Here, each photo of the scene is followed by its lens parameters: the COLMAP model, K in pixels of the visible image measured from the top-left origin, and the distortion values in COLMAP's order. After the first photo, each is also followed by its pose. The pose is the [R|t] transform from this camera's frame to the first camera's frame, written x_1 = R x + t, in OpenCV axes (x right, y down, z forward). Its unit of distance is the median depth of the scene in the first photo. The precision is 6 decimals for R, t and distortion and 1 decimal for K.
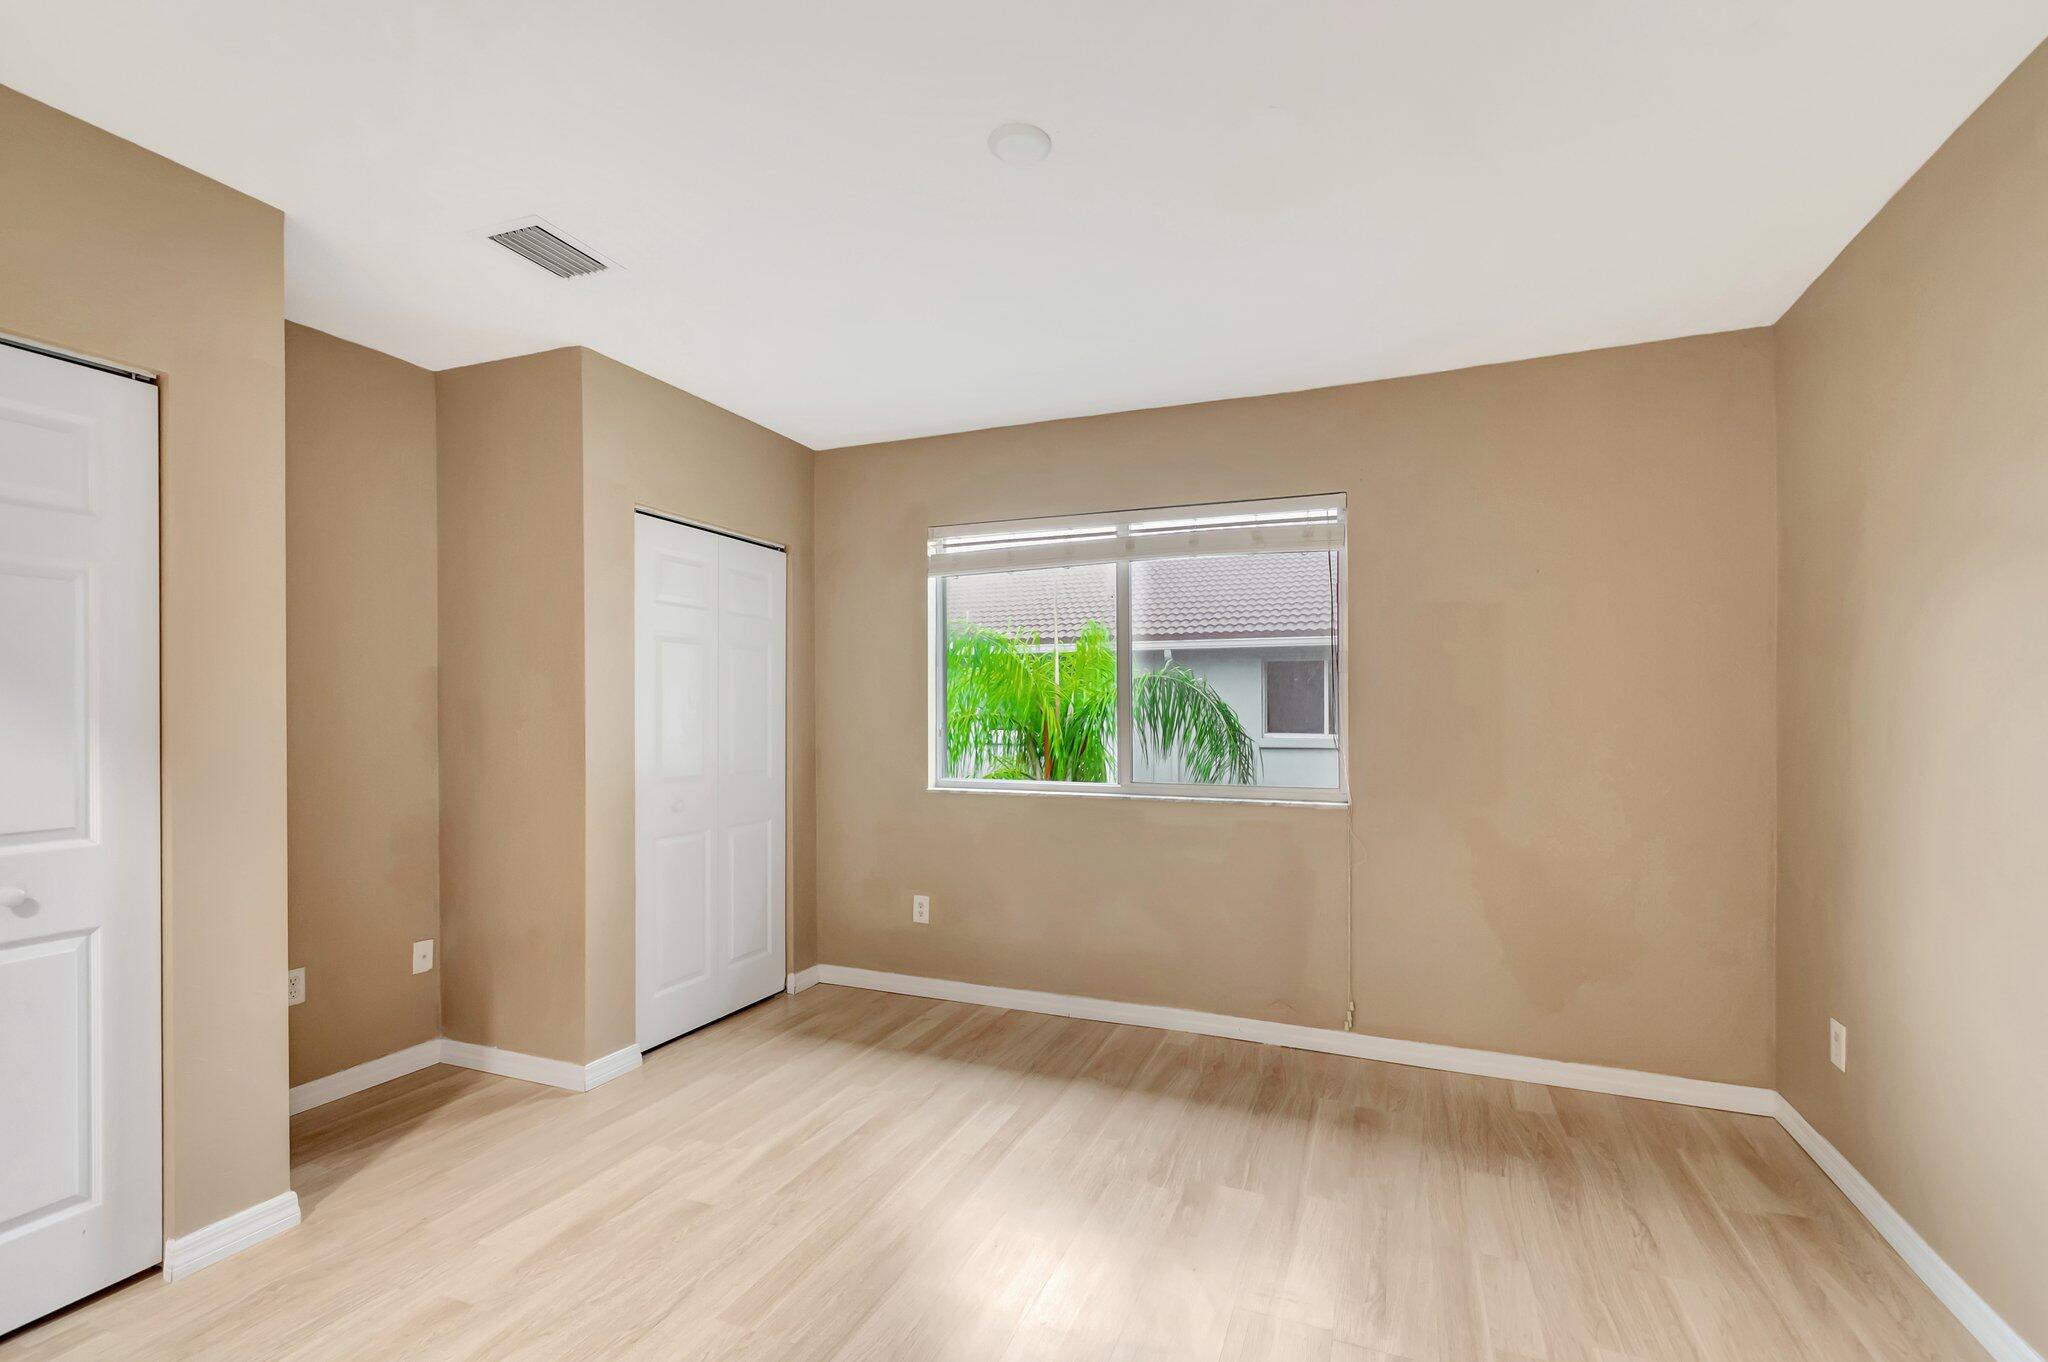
lens RADIAL K [[900.2, 0, 1049.6], [0, 900.2, 727.8], [0, 0, 1]] dist [0.003497, -0.000010]
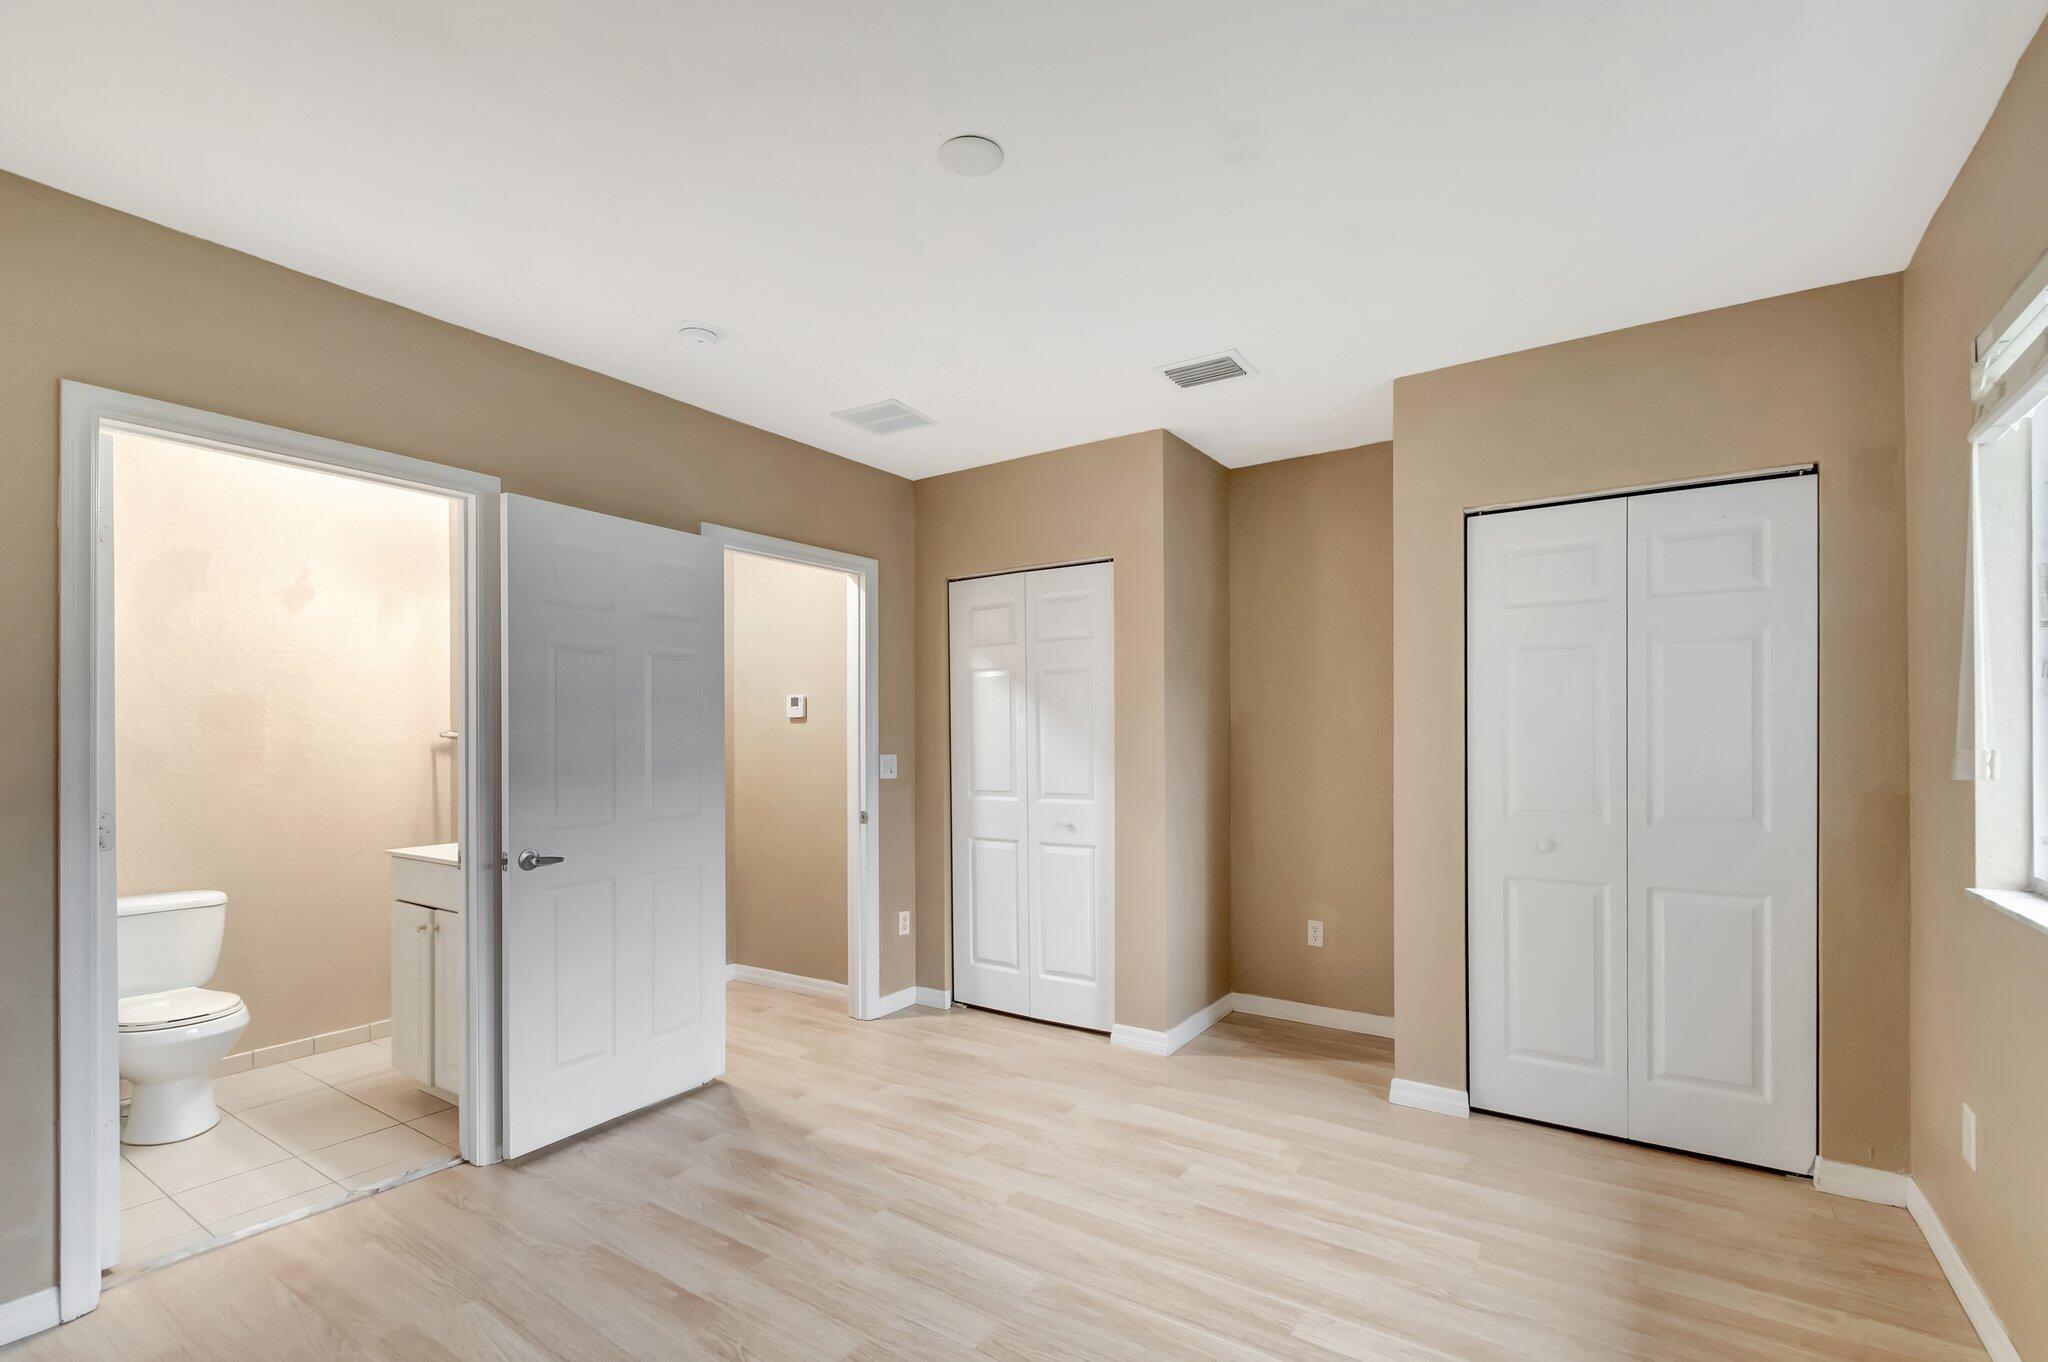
lens RADIAL K [[909.0, 0, 1028.2], [0, 909.0, 743.9], [0, 0, 1]] dist [0.000289, -0.000470]
pose [[-0.214701, 0.003315, -0.976674, 0.563385], [-0.011126, 0.999921, 0.005840, -0.007993], [0.976617, 0.012120, -0.214647, 0.777770]]
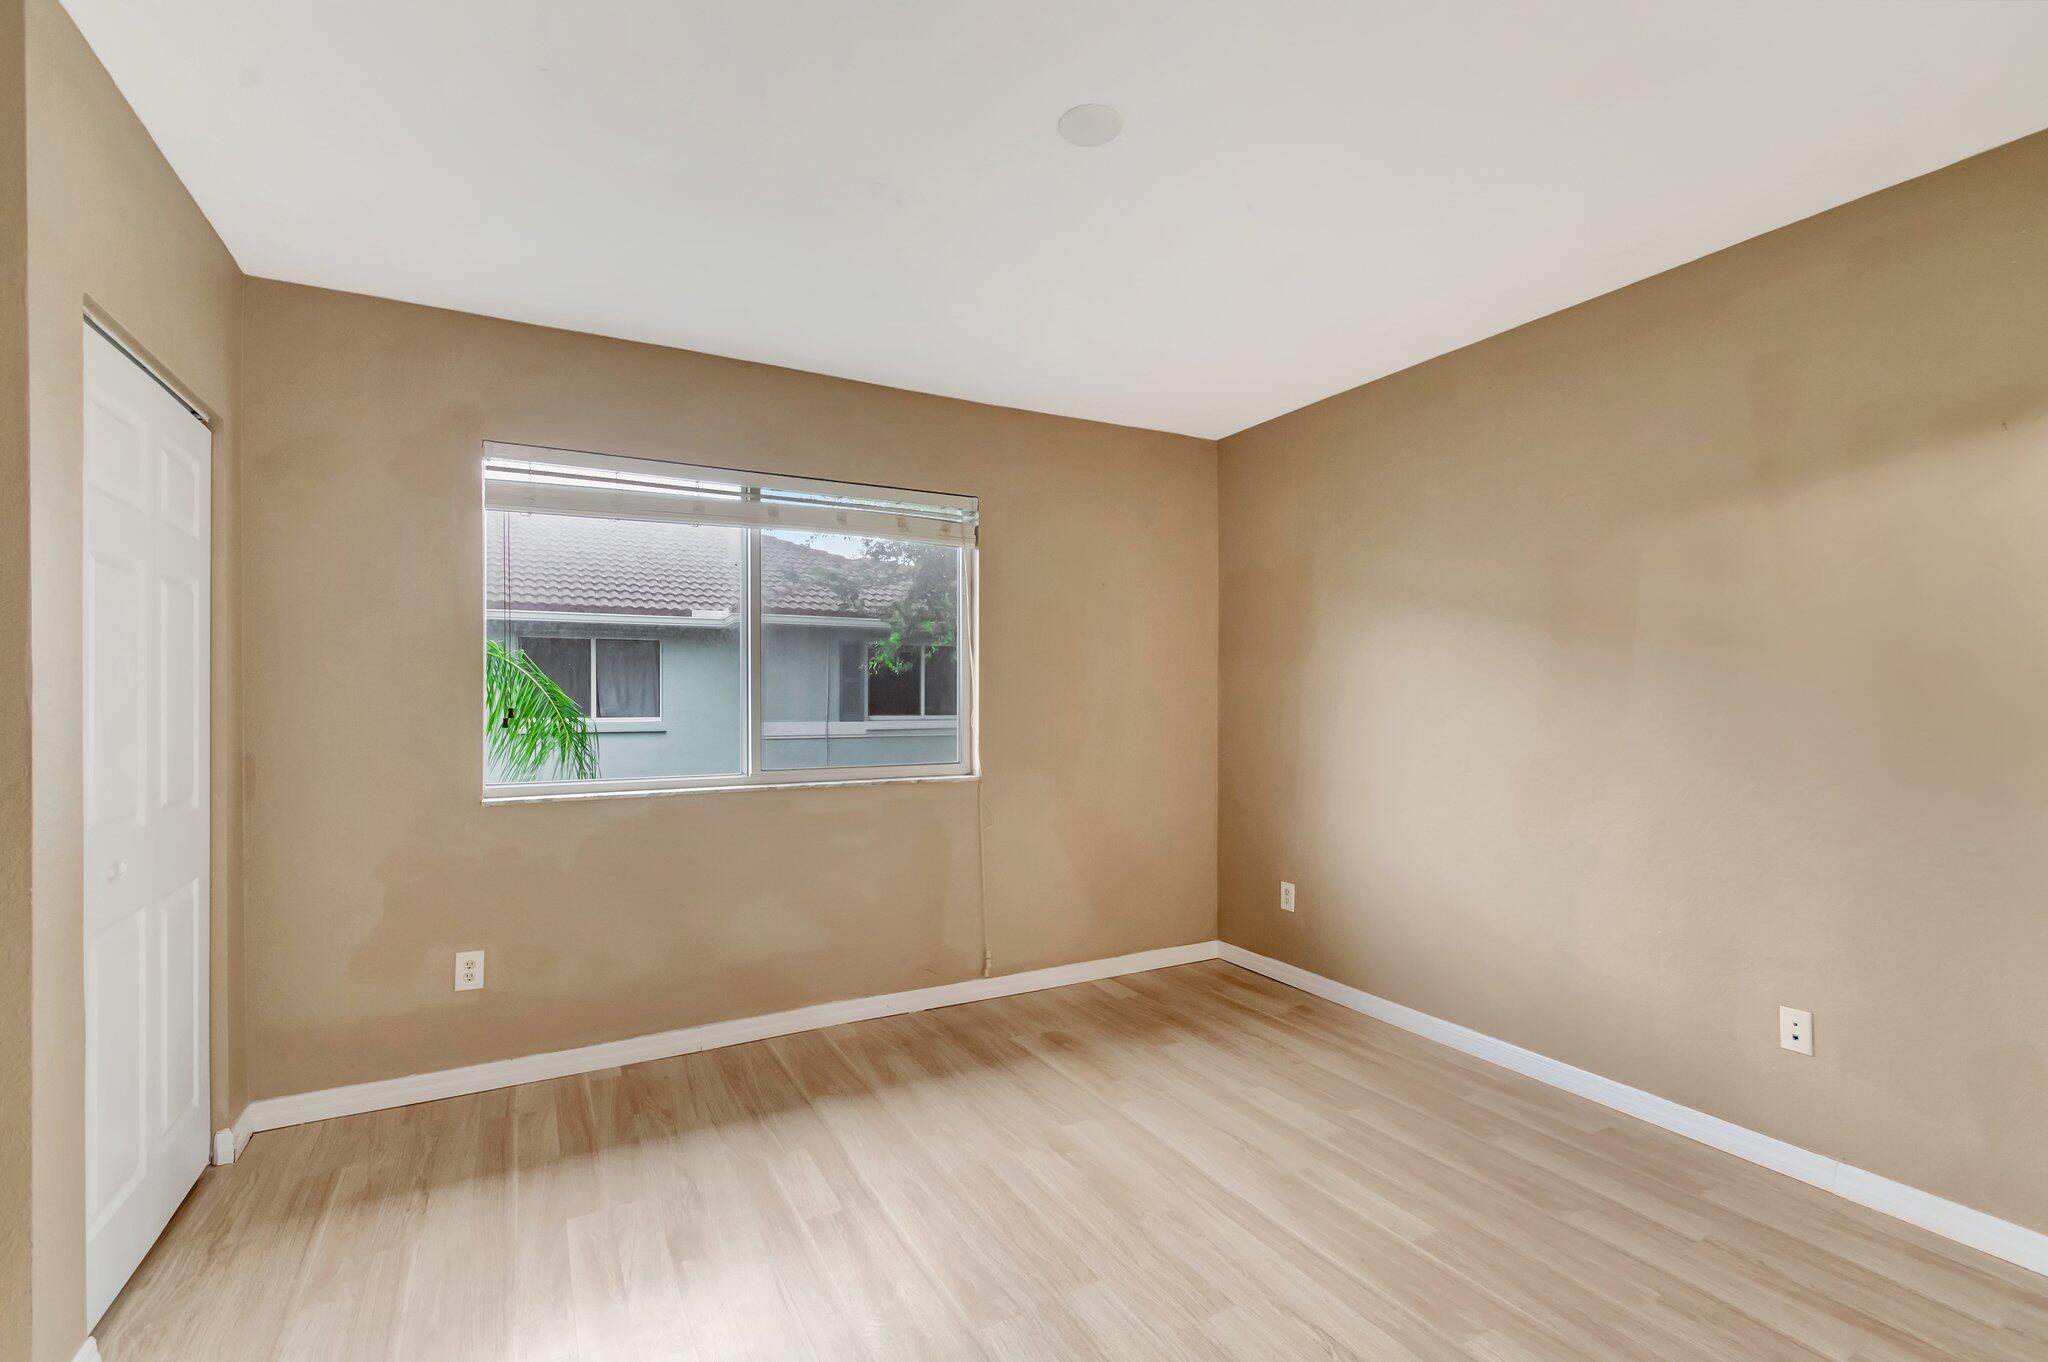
lens RADIAL K [[895.4, 0, 1022.8], [0, 895.4, 700.1], [0, 0, 1]] dist [0.008464, -0.003883]
pose [[0.641247, -0.010869, 0.767257, -0.517985], [0.018902, 0.999820, -0.001633, -0.005896], [-0.767101, 0.015550, 0.641337, 0.256948]]
